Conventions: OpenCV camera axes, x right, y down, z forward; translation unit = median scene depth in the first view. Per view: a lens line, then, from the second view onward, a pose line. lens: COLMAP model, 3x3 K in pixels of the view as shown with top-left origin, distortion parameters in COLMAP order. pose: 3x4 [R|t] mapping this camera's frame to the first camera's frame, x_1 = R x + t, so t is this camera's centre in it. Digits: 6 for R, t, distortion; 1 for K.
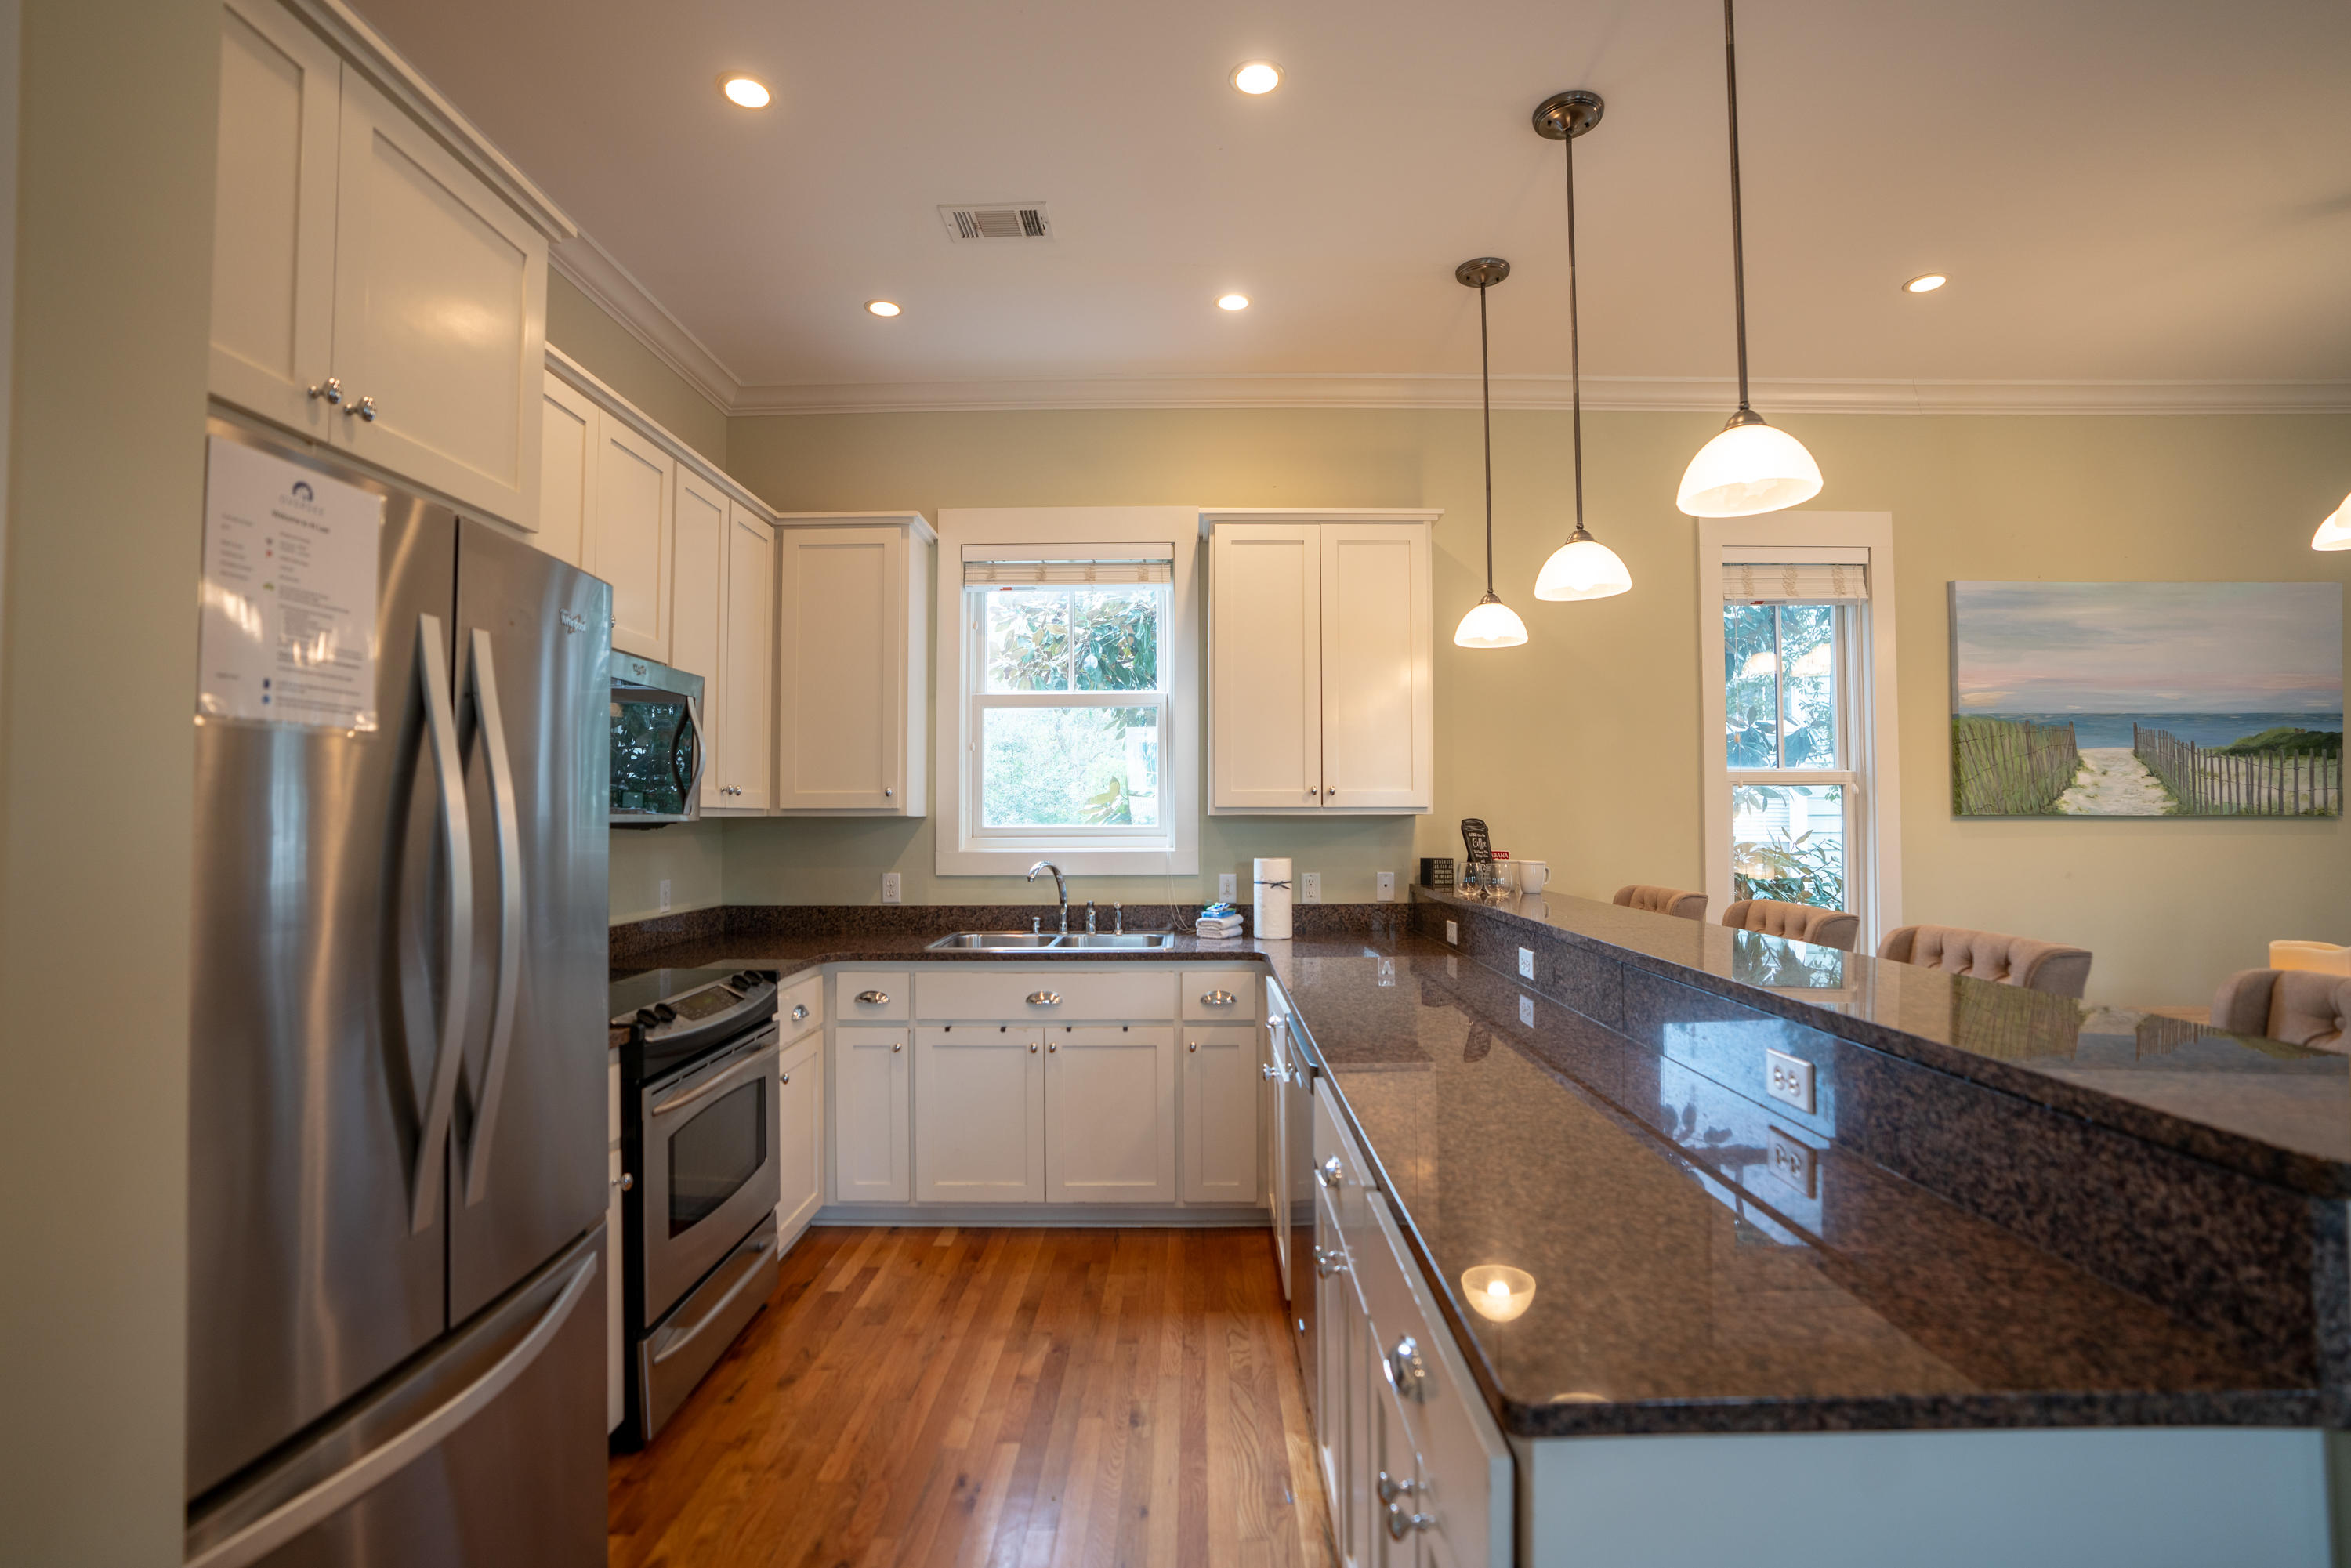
lens RADIAL K [[1090.3, 0, 1179.0], [0, 1090.3, 781.6], [0, 0, 1]] dist [-0.071372, 0.029805]
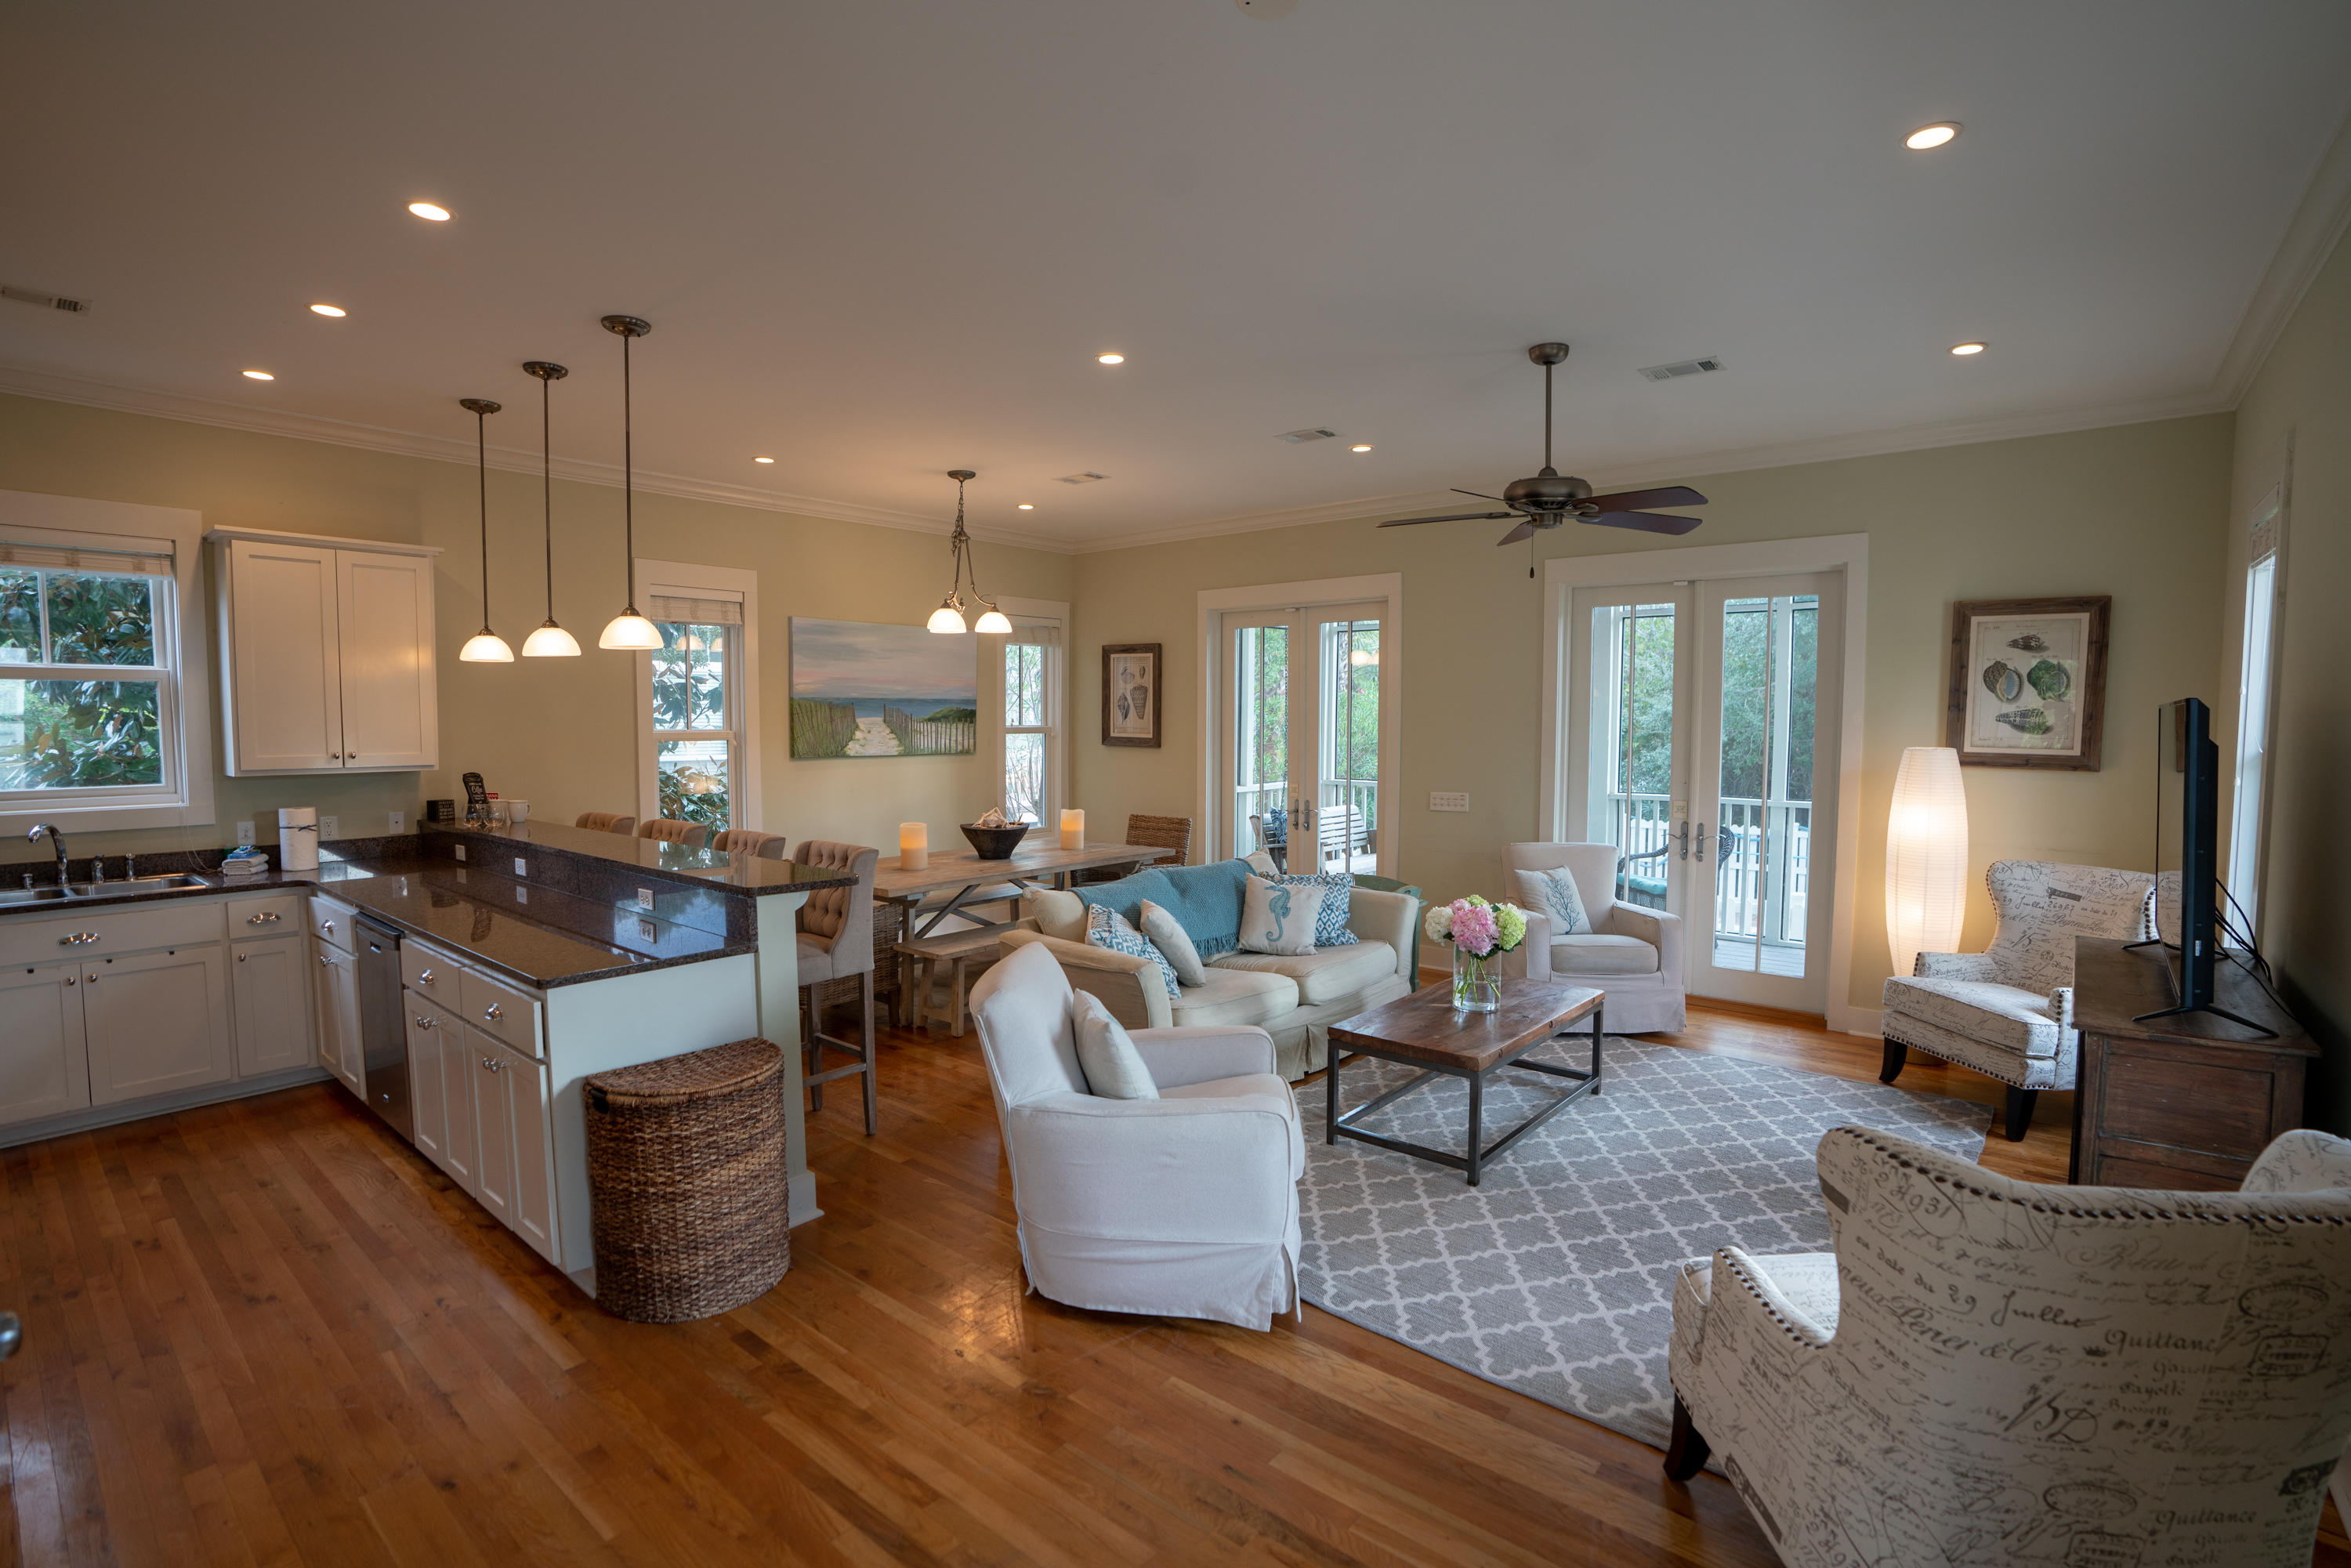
lens RADIAL K [[1090.3, 0, 1179.0], [0, 1090.3, 781.6], [0, 0, 1]] dist [-0.071372, 0.029805]
pose [[0.628832, -0.043913, 0.776300, -0.212058], [-0.027440, 0.996529, 0.078598, -0.082665], [-0.777057, -0.070727, 0.625444, -0.554819]]
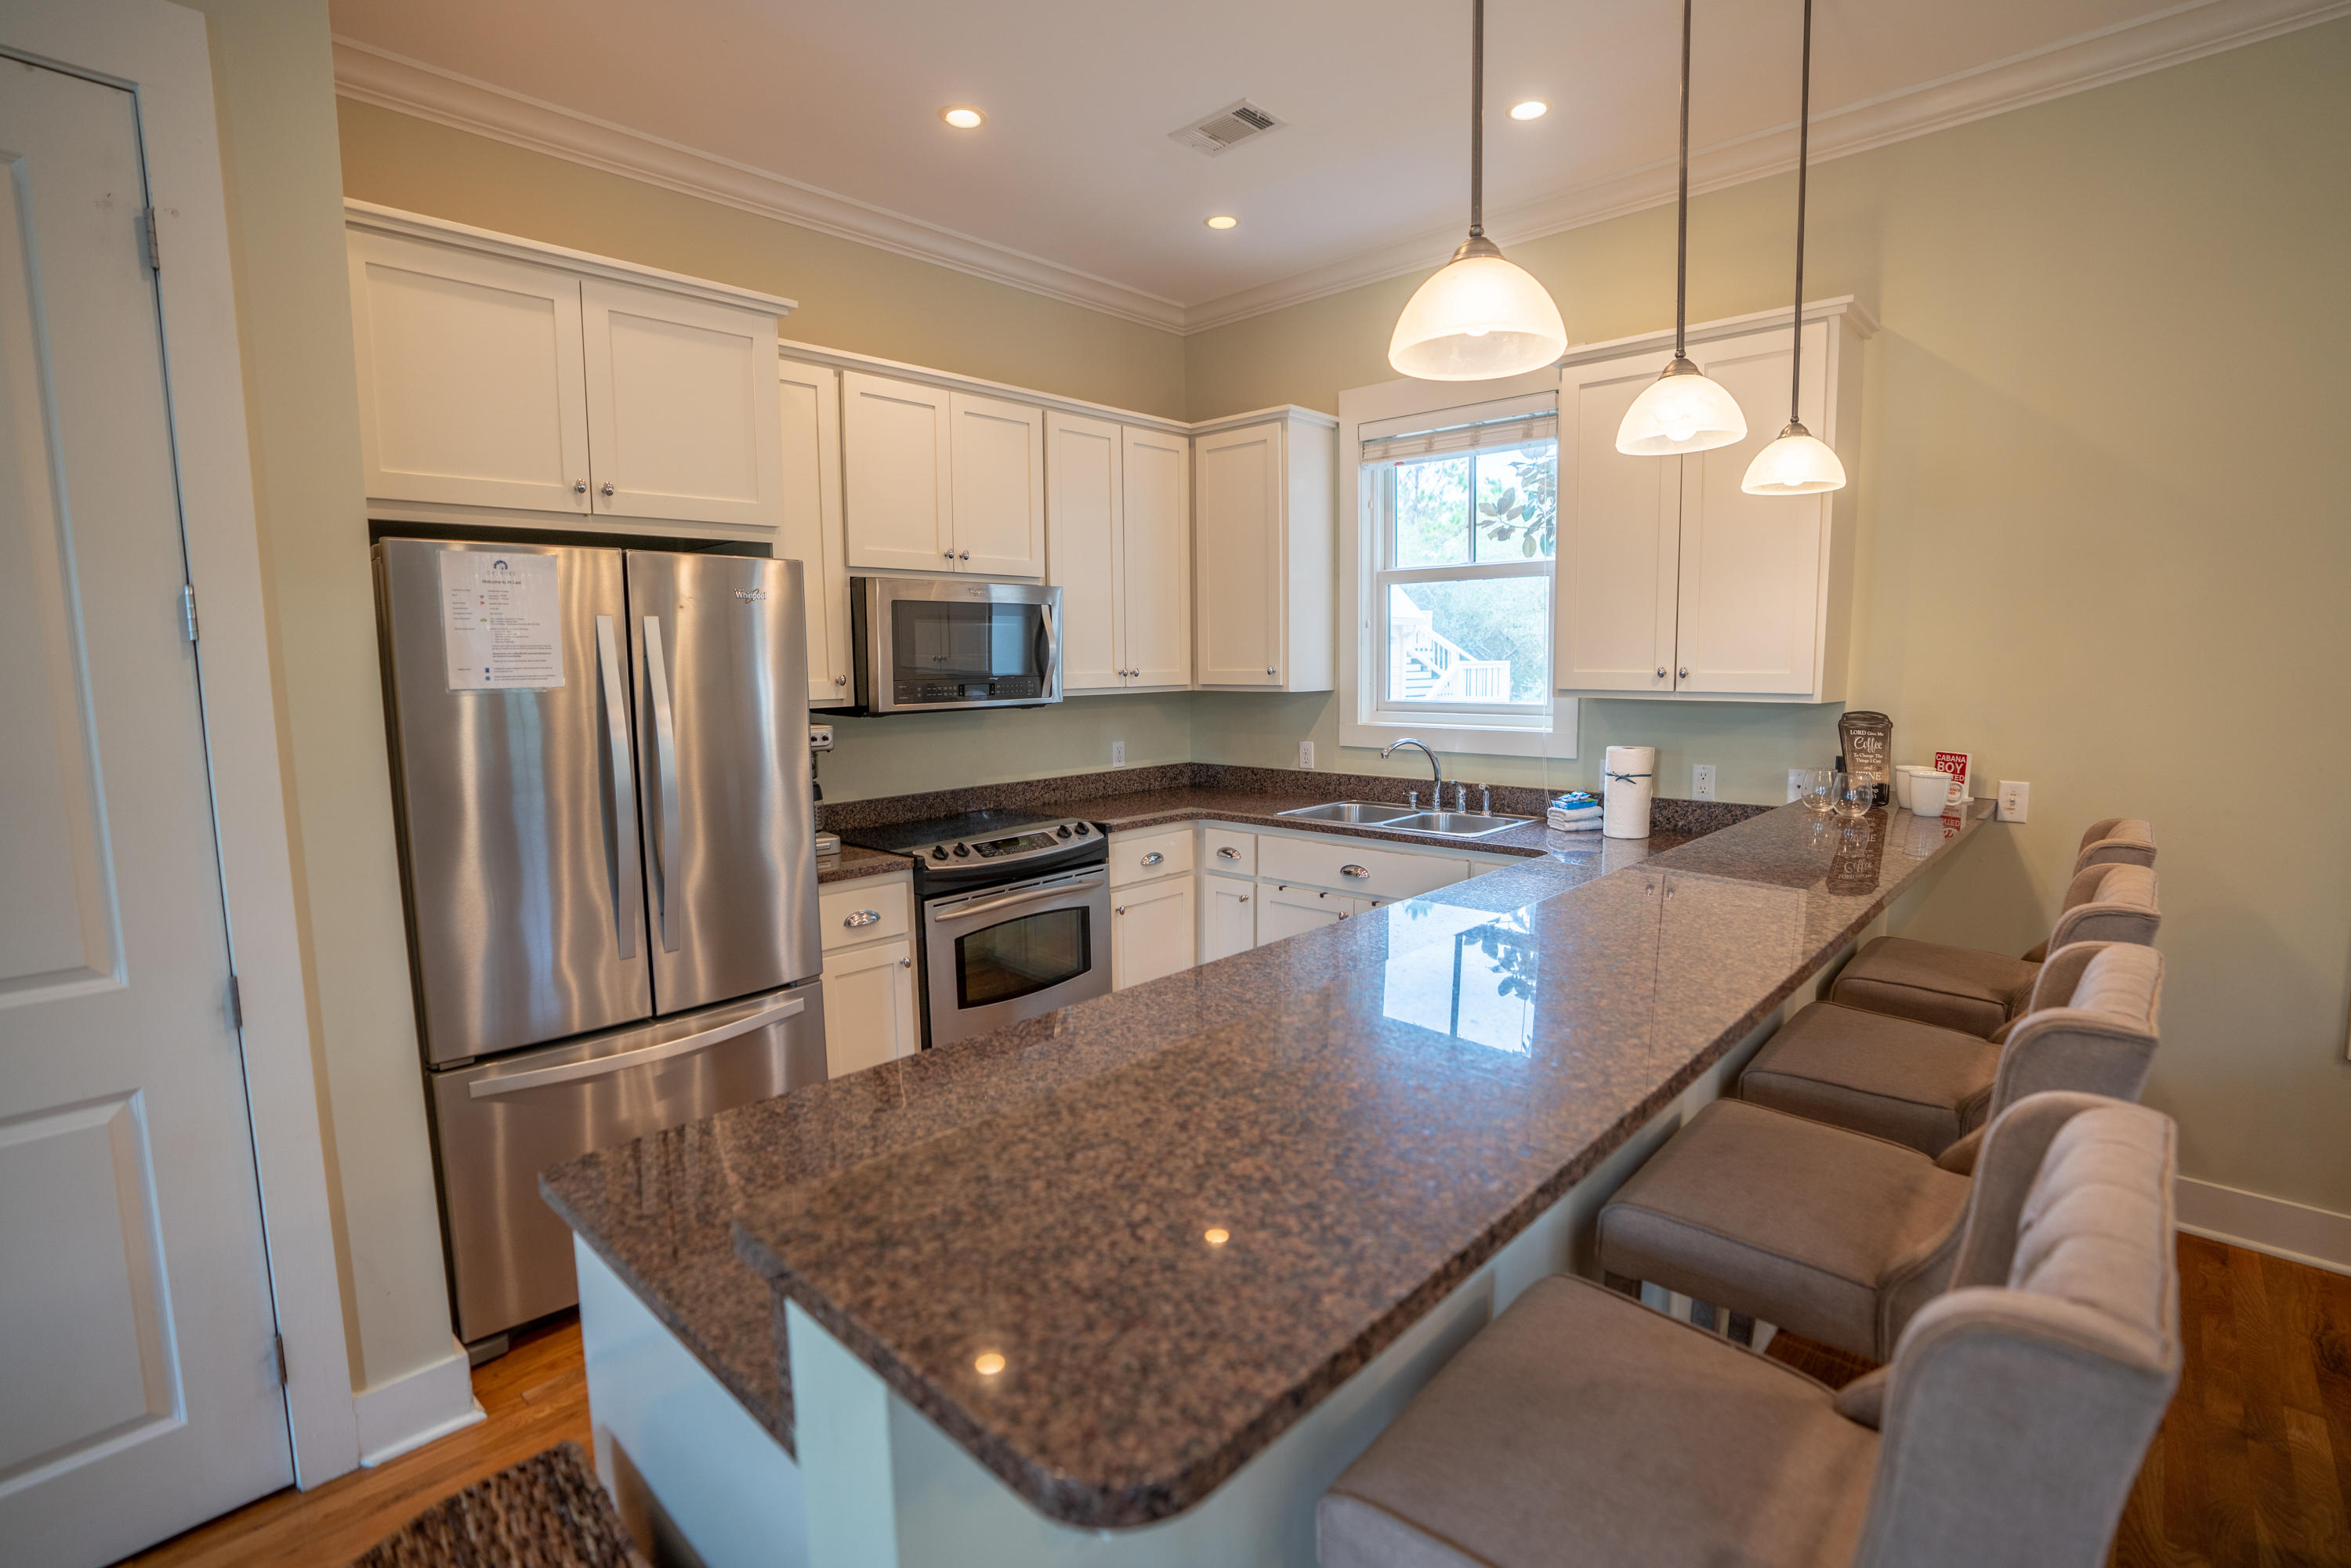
lens RADIAL K [[1090.3, 0, 1179.0], [0, 1090.3, 781.6], [0, 0, 1]] dist [-0.071372, 0.029805]
pose [[0.735861, 0.070964, -0.673404, 0.391155], [0.031512, 0.989827, 0.138743, -0.033100], [0.676399, -0.123316, 0.726138, 0.108766]]
